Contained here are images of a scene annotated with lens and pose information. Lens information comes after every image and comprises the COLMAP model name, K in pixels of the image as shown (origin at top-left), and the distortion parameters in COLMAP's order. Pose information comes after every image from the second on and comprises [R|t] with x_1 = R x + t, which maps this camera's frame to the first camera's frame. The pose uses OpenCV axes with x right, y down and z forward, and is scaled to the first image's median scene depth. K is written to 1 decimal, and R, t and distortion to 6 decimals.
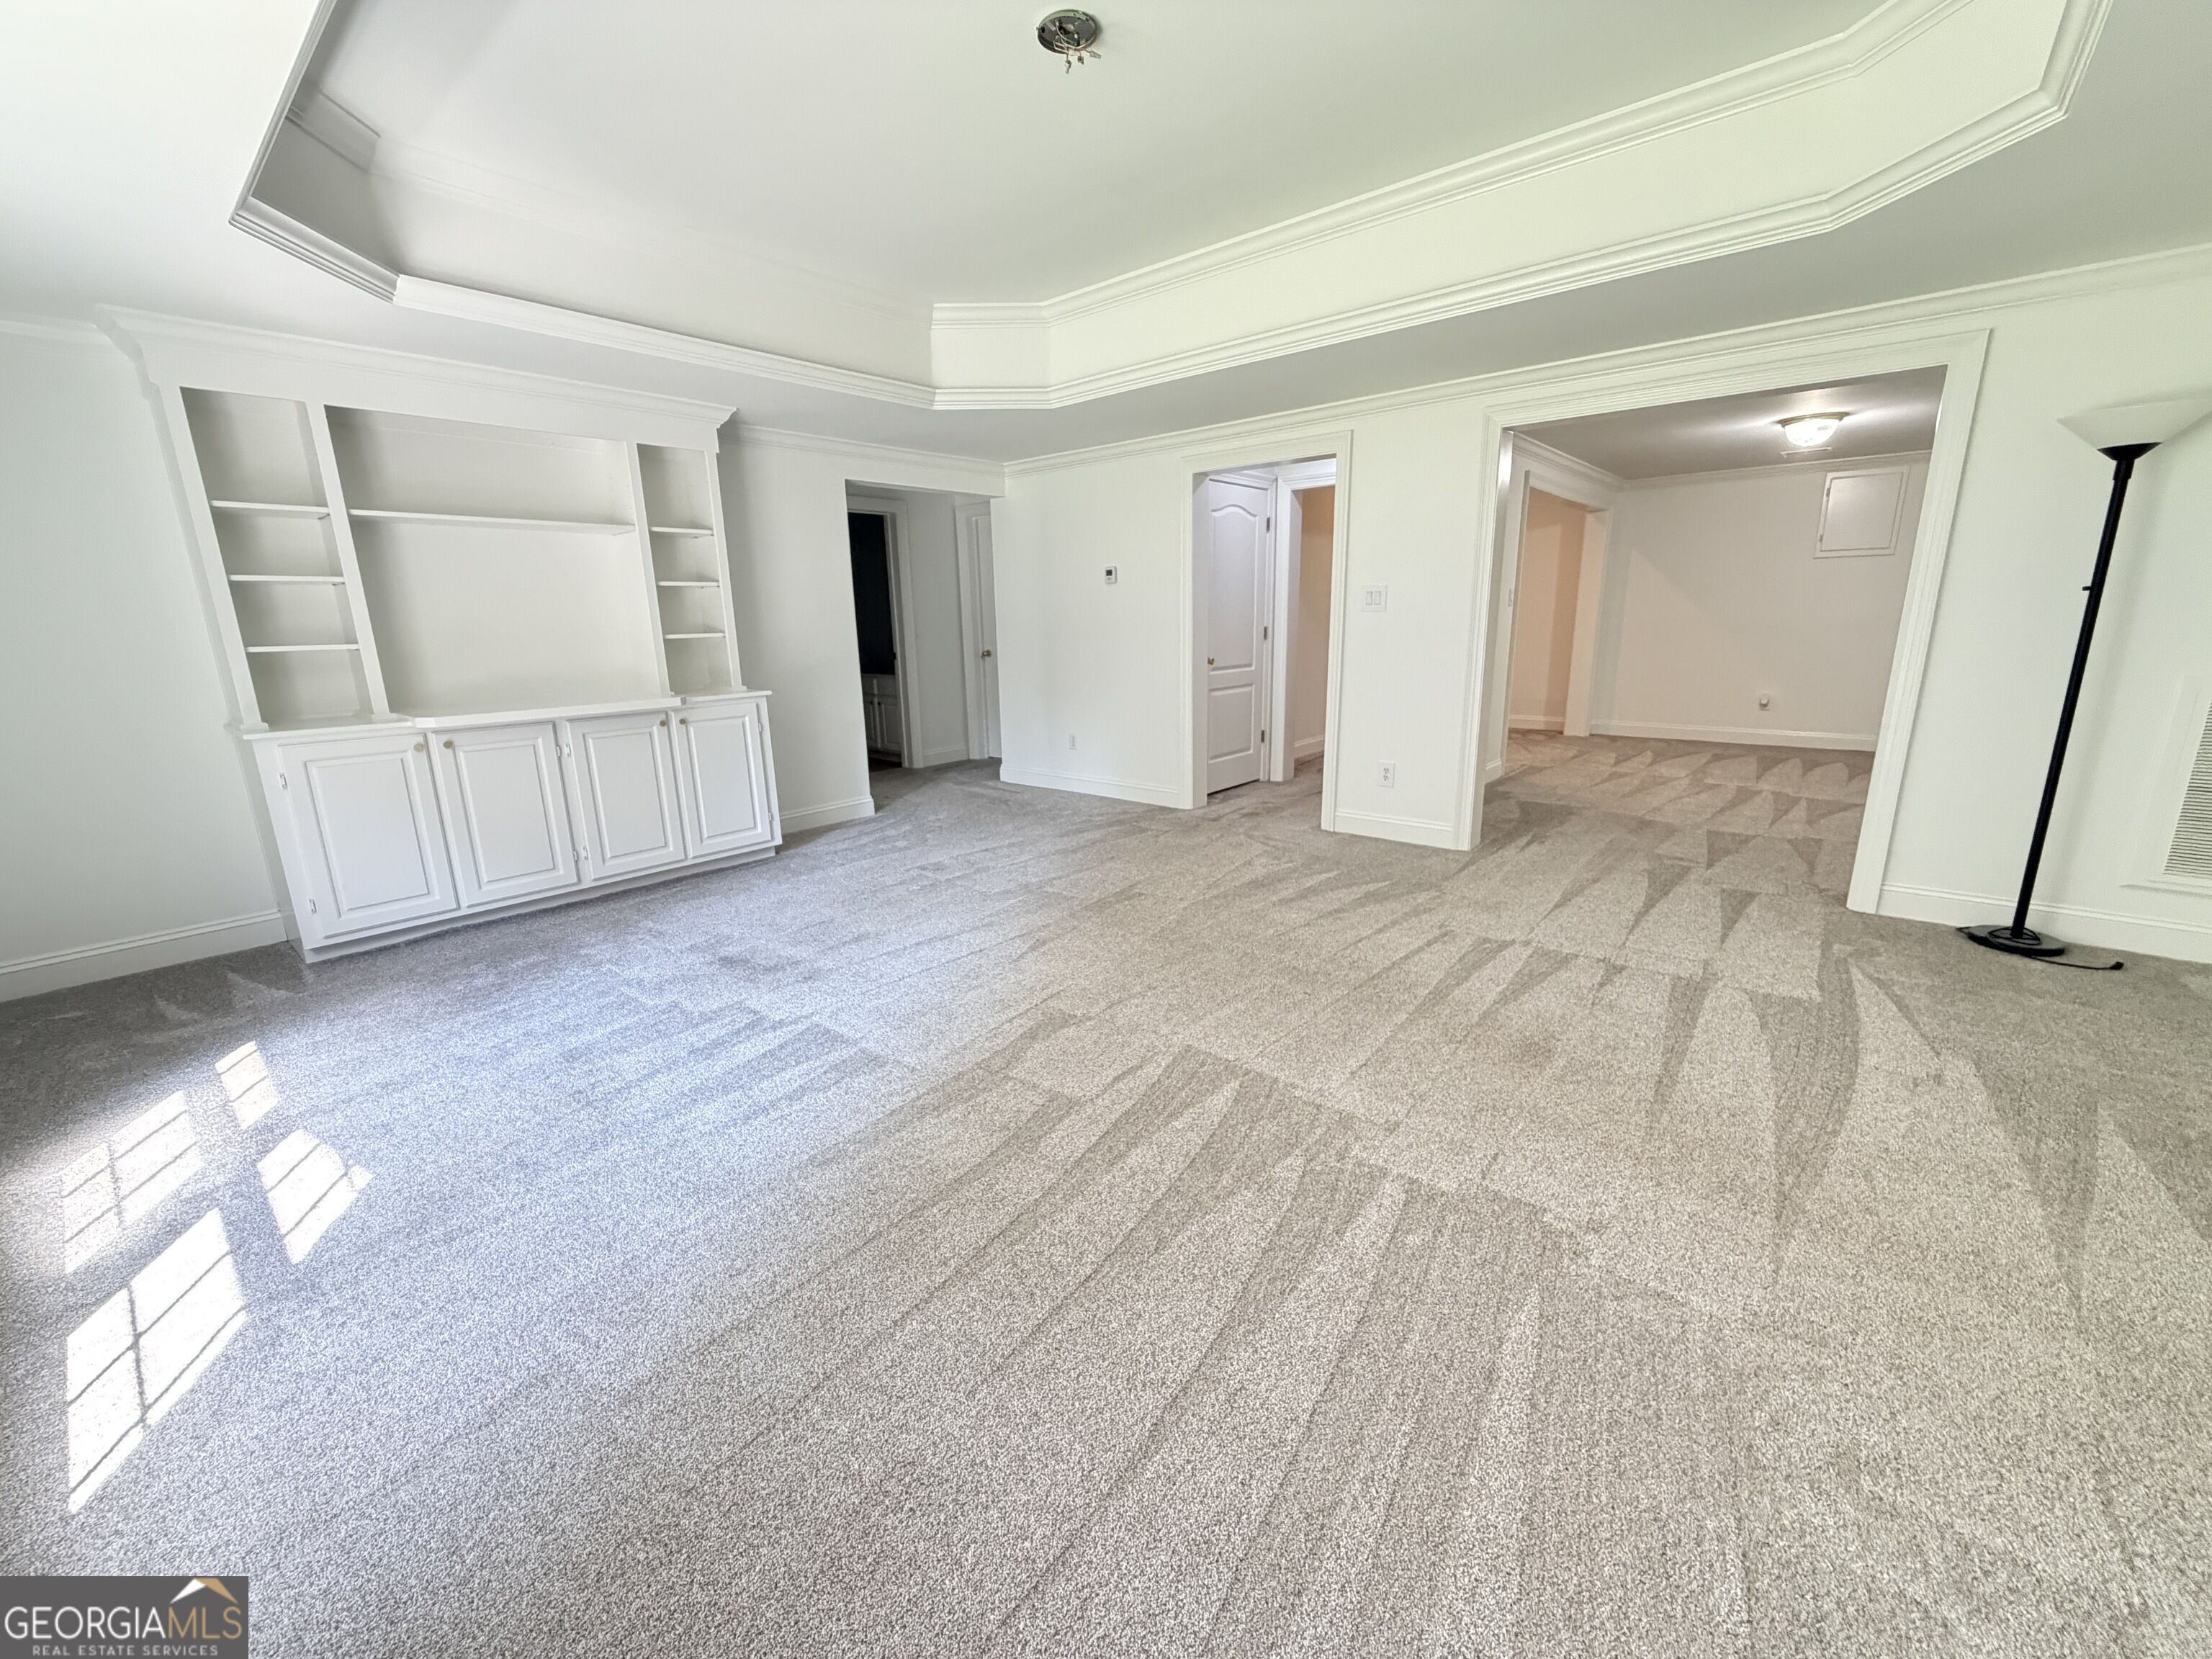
lens RADIAL K [[879.8, 0, 1101.3], [0, 879.8, 837.6], [0, 0, 1]] dist [-0.000806, 0.000154]
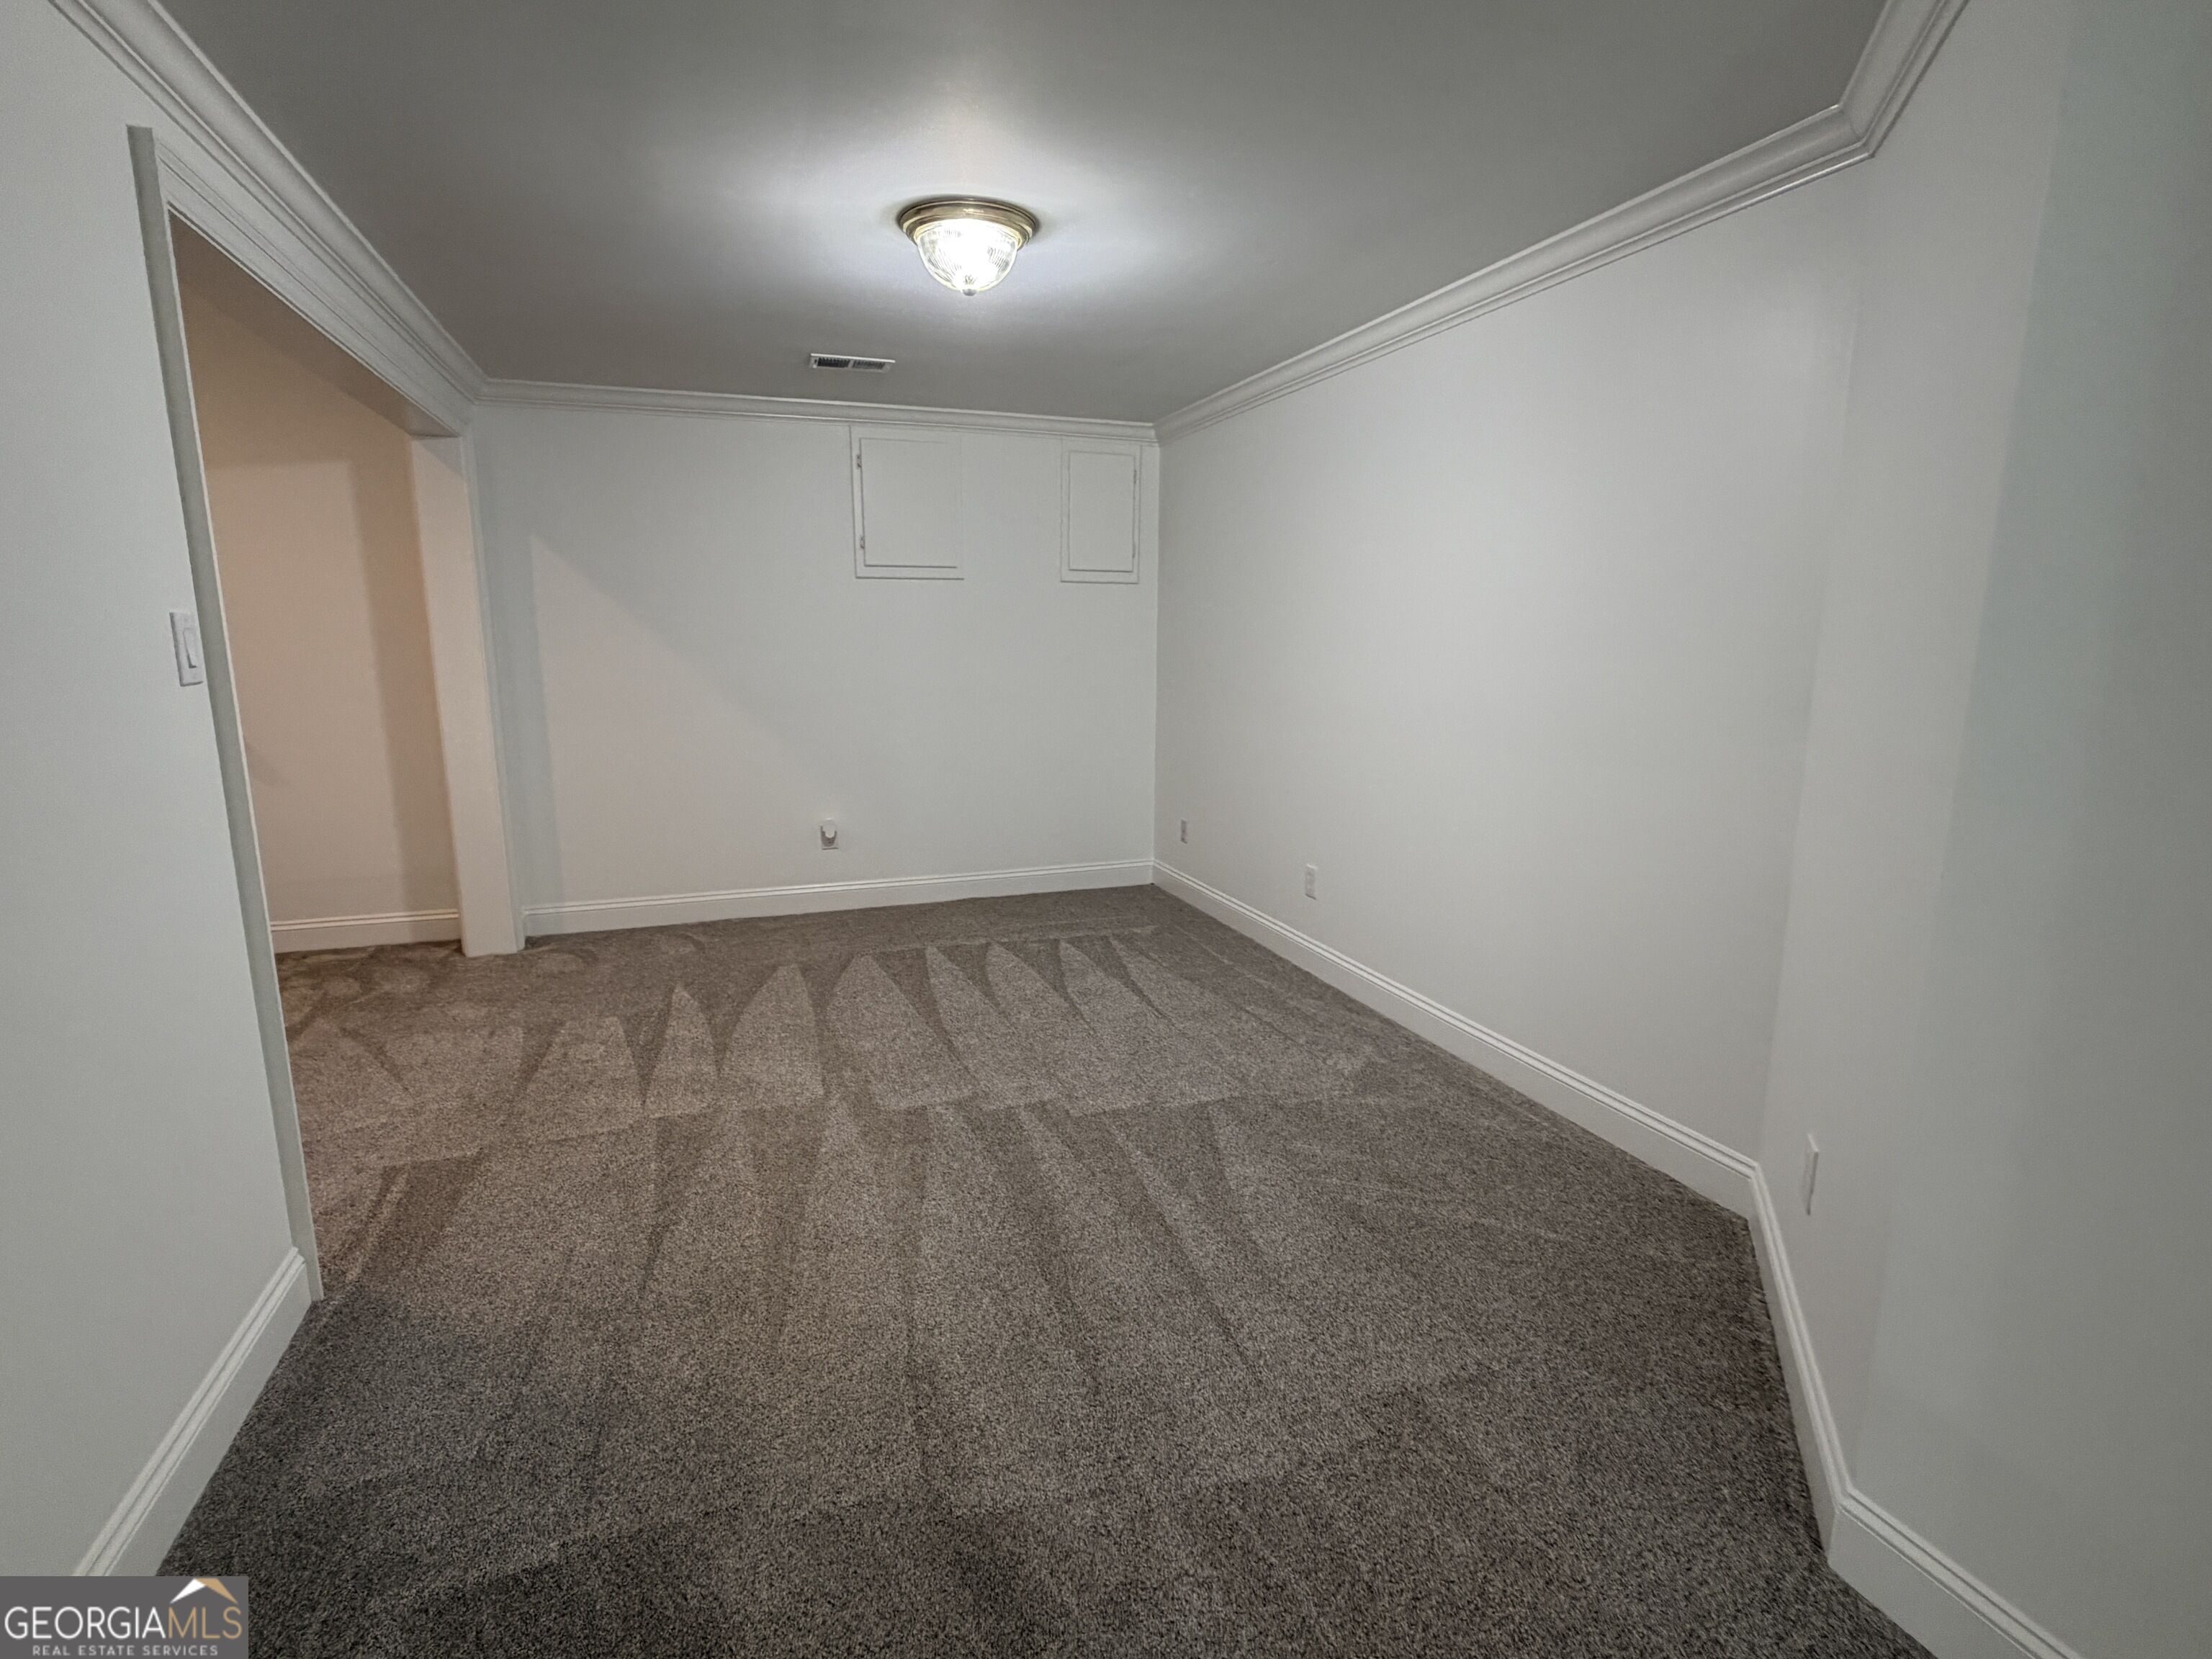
lens RADIAL K [[1083.7, 0, 1112.7], [0, 1083.7, 815.9], [0, 0, 1]] dist [0.004738, -0.002059]
pose [[0.491597, -0.124126, 0.861931, 0.278708], [0.207834, 0.977910, 0.022291, -0.152135], [-0.845658, 0.168180, 0.506536, 0.542508]]
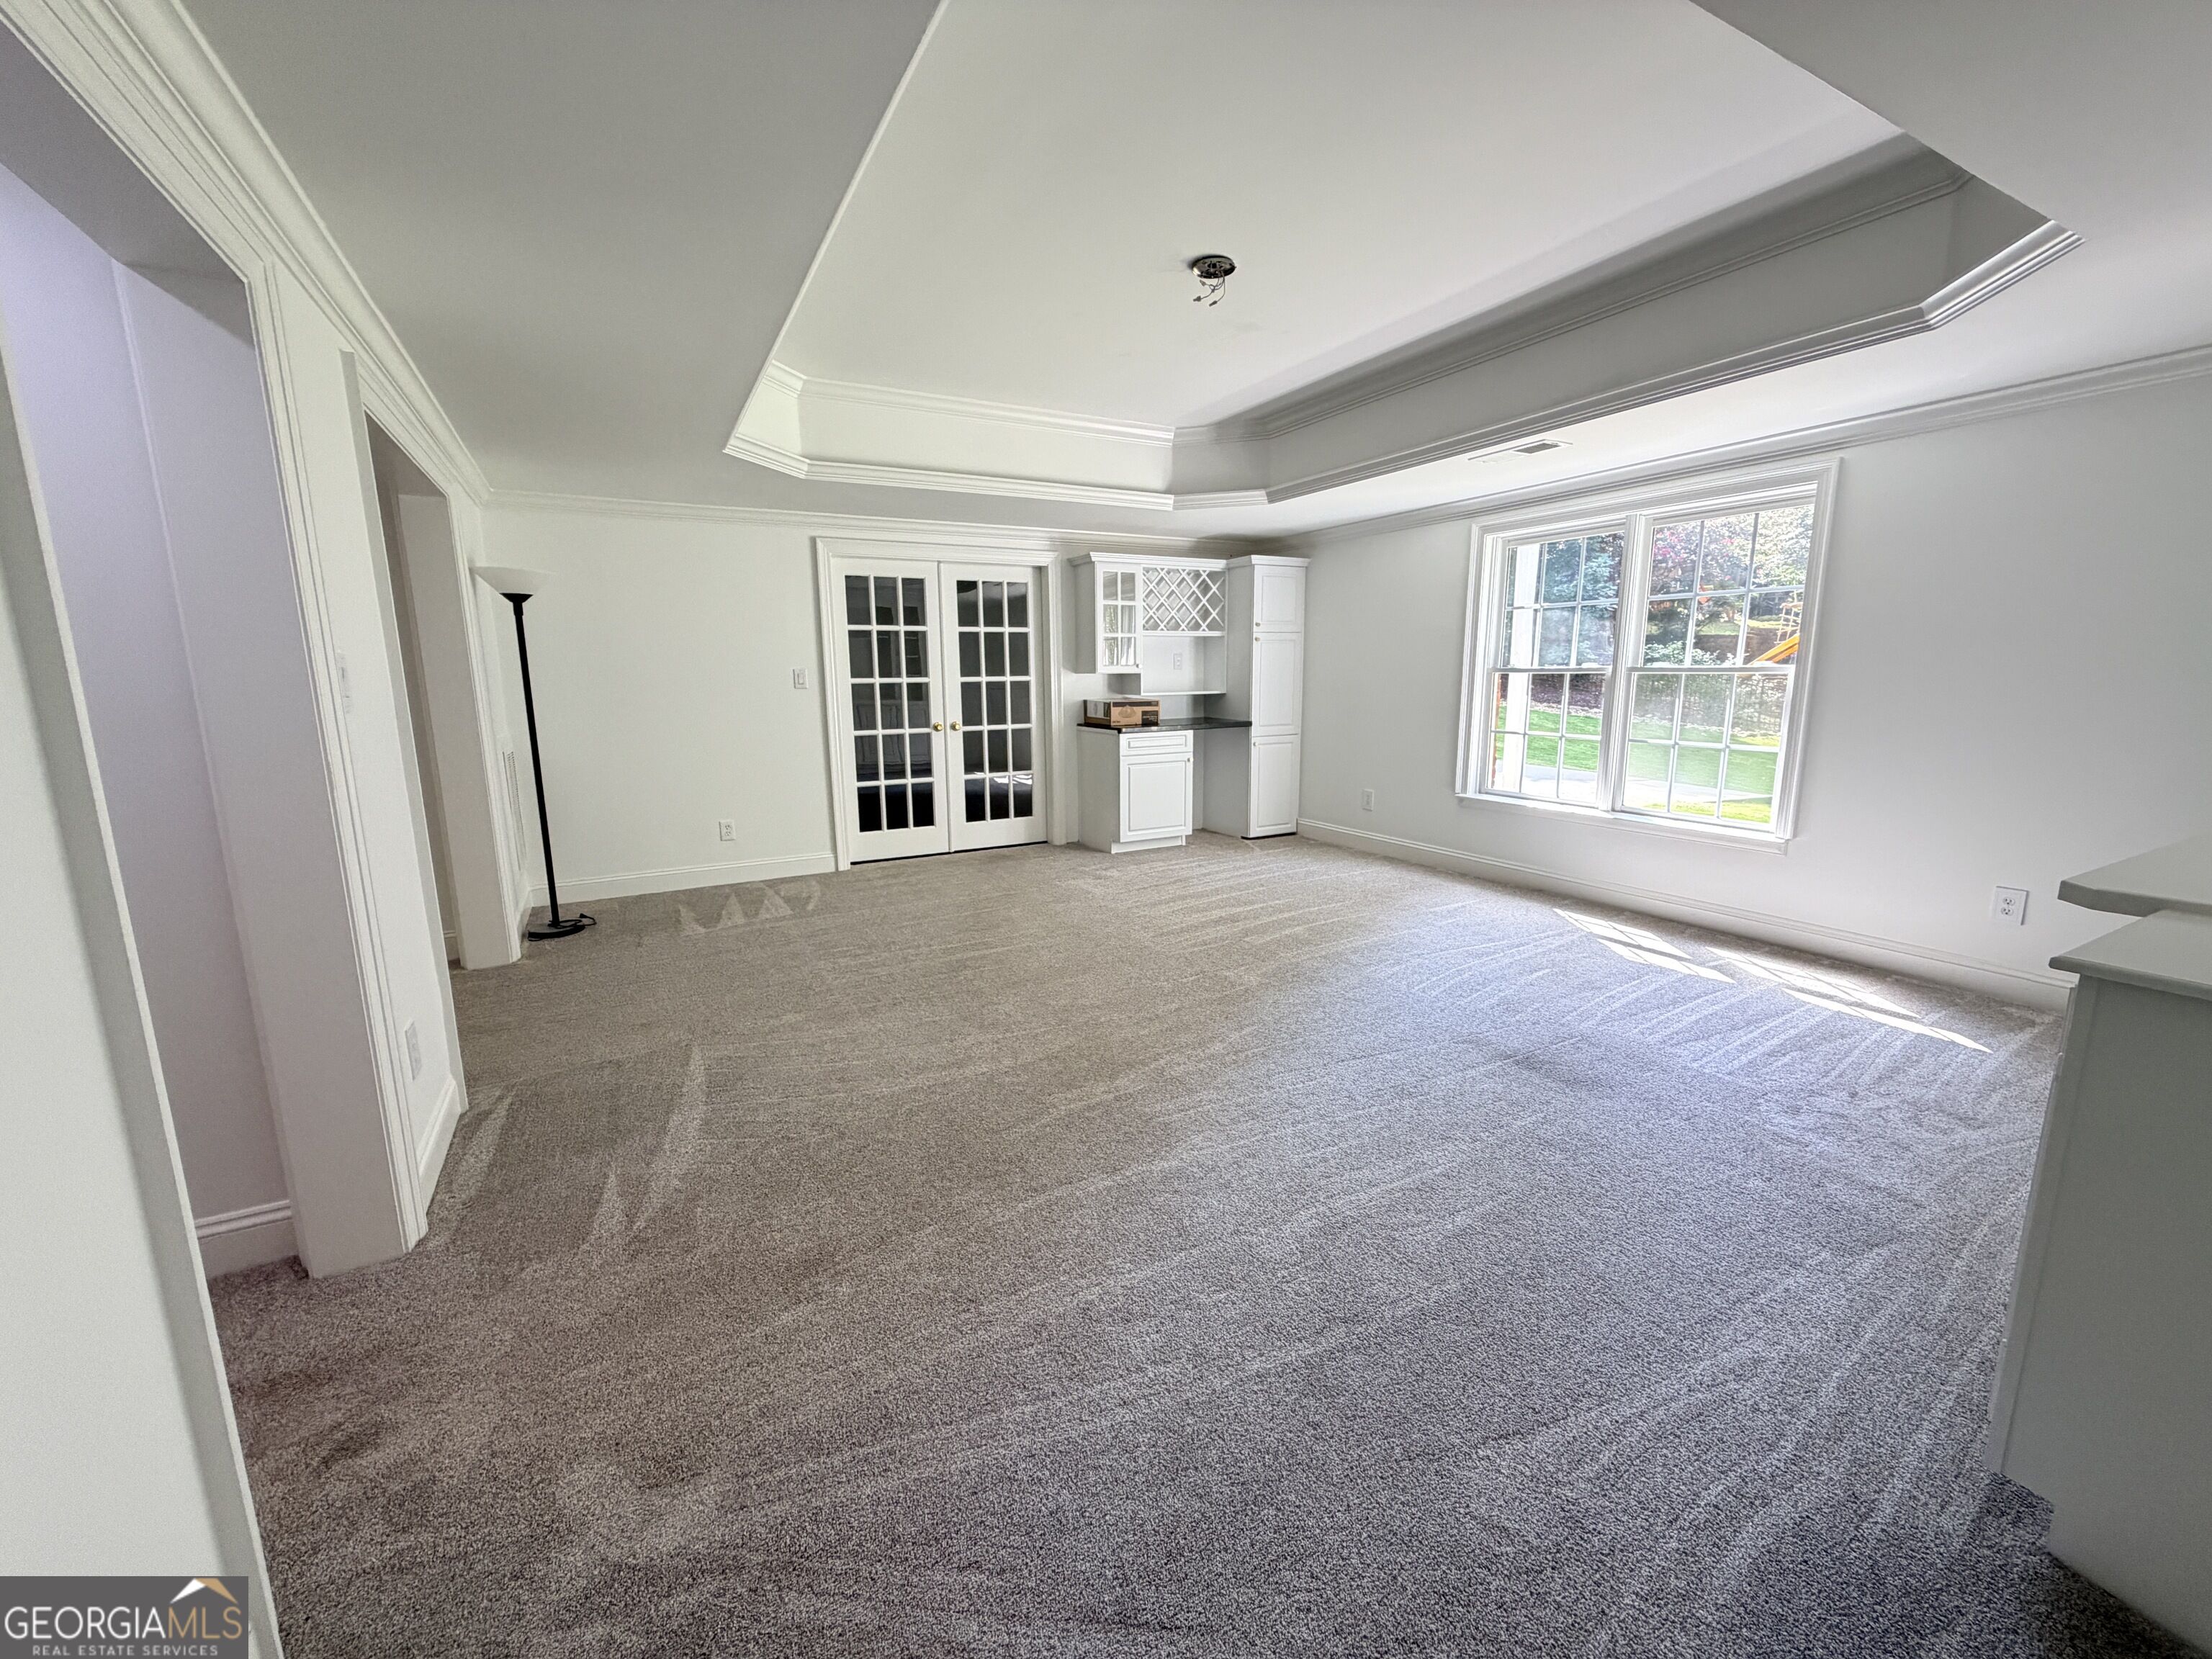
lens RADIAL K [[879.8, 0, 1104.4], [0, 879.8, 825.2], [0, 0, 1]] dist [-0.000806, 0.000154]
pose [[-0.933587, -0.030815, 0.357022, -0.271938], [0.119652, 0.912312, 0.391624, -0.460956], [-0.337784, 0.408334, -0.848036, 1.754502]]
